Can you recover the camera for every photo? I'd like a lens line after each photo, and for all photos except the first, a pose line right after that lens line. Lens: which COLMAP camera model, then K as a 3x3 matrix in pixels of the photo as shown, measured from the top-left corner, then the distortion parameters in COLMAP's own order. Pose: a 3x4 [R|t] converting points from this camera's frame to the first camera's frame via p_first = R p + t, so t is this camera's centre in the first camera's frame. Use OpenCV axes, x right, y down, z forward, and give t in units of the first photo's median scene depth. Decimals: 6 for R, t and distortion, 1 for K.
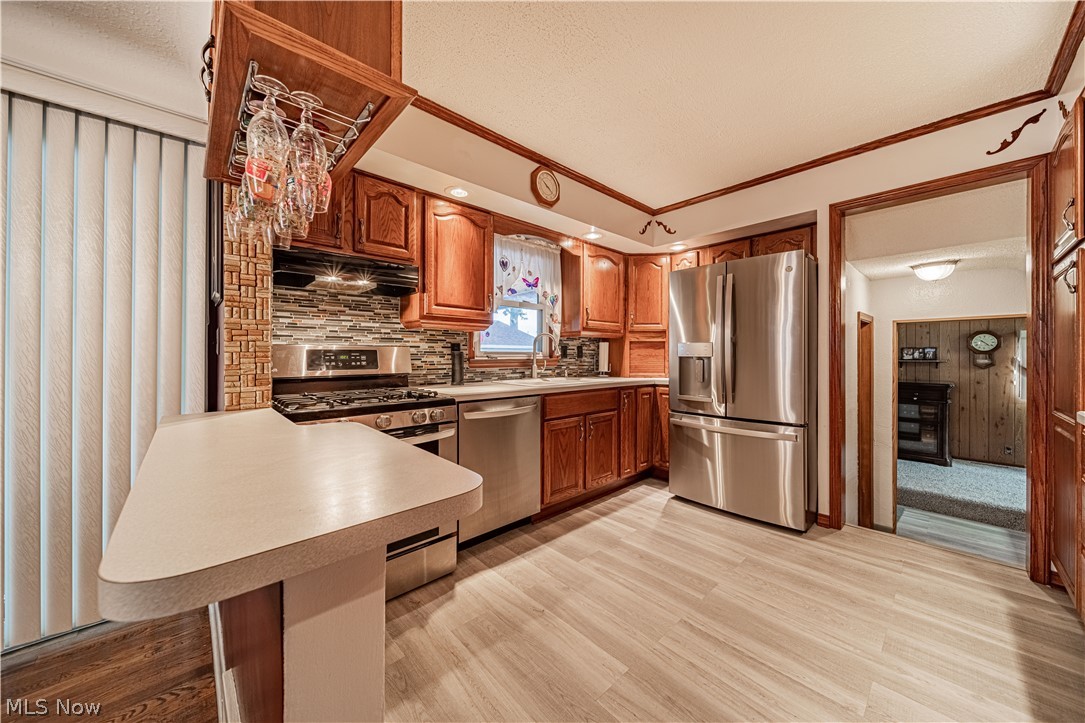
lens RADIAL K [[381.5, 0, 546.0], [0, 381.5, 352.0], [0, 0, 1]] dist [-0.001609, -0.000259]
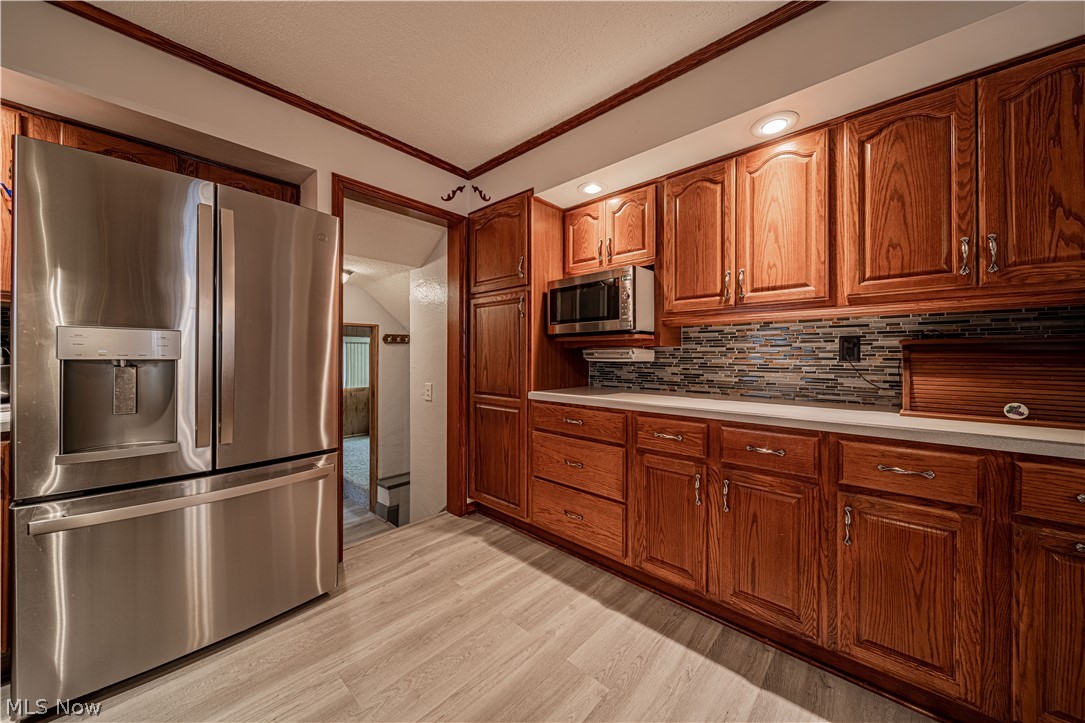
lens RADIAL K [[381.5, 0, 546.0], [0, 381.5, 352.0], [0, 0, 1]] dist [-0.001609, -0.000259]
pose [[-0.083890, 0.006996, 0.996450, -0.099405], [-0.008995, 0.999929, -0.007778, 0.001762], [-0.996434, -0.009616, -0.083822, 0.527029]]
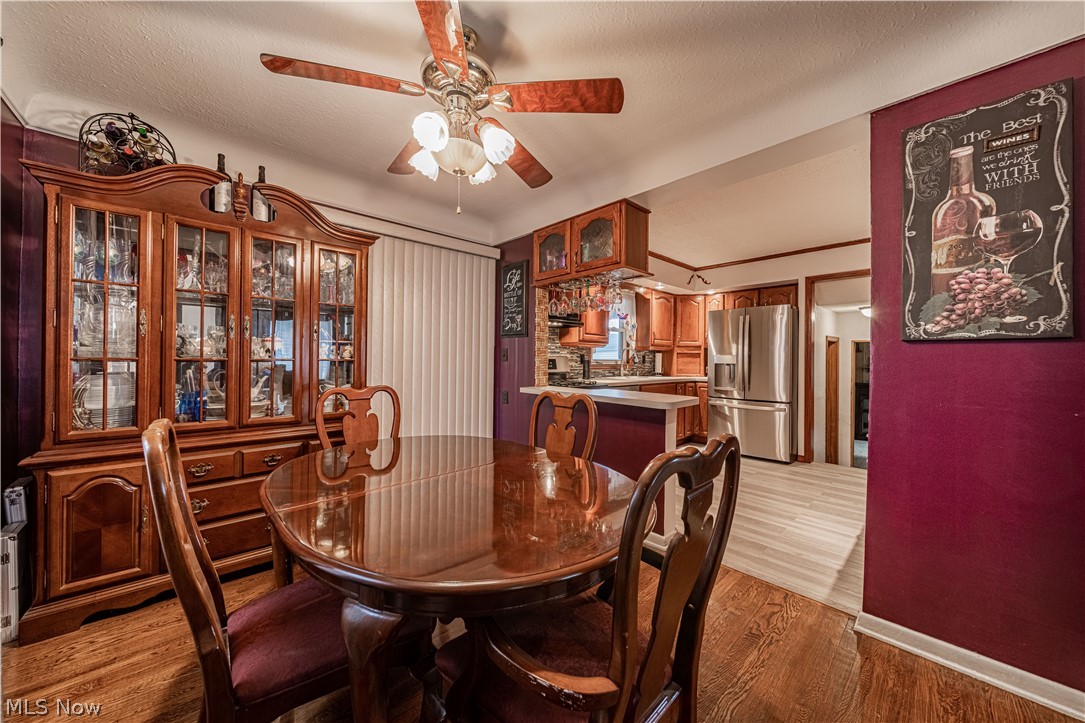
lens RADIAL K [[381.5, 0, 546.0], [0, 381.5, 352.0], [0, 0, 1]] dist [-0.001609, -0.000259]
pose [[0.999911, 0.009047, 0.009841, -0.396005], [-0.008966, 0.999926, -0.008248, -0.017583], [-0.009915, 0.008159, 0.999918, -0.632041]]
